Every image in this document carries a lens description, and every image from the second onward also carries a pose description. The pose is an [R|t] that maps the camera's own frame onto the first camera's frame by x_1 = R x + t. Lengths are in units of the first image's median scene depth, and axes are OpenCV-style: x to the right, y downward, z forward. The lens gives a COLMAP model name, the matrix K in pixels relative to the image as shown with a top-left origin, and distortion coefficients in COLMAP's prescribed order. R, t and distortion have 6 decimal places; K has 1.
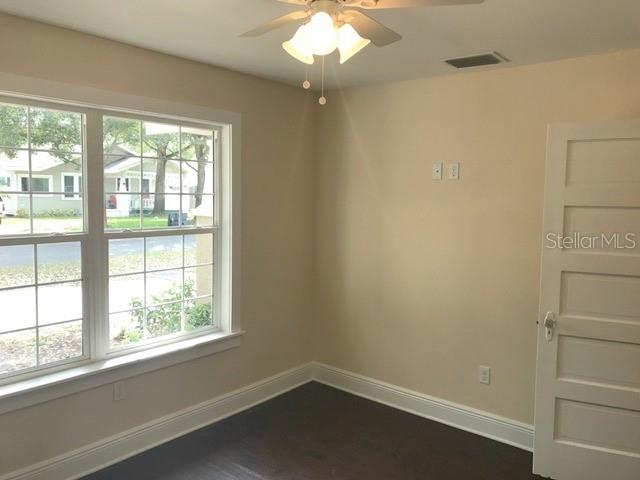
lens RADIAL K [[526.6, 0, 320.0], [0, 526.6, 240.0], [0, 0, 1]] dist [0.067252, -0.100785]
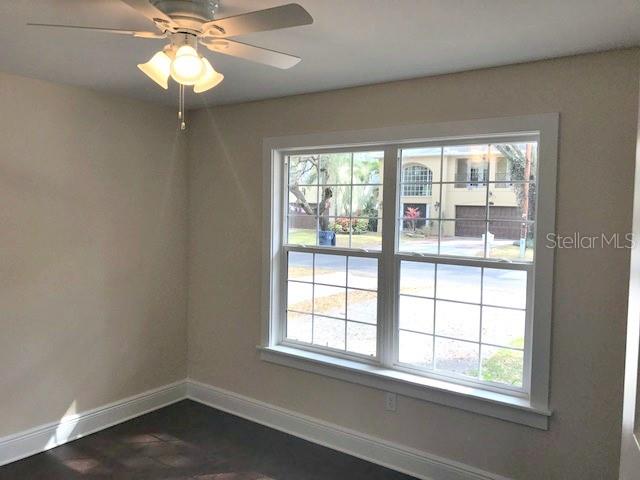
lens RADIAL K [[506.0, 0, 320.6], [0, 506.0, 232.3], [0, 0, 1]] dist [0.008638, 0.001209]
pose [[0.092201, 0.033225, -0.995186, 0.627598], [-0.115598, 0.993042, 0.022444, -0.063835], [0.989008, 0.112972, 0.095401, 0.735493]]
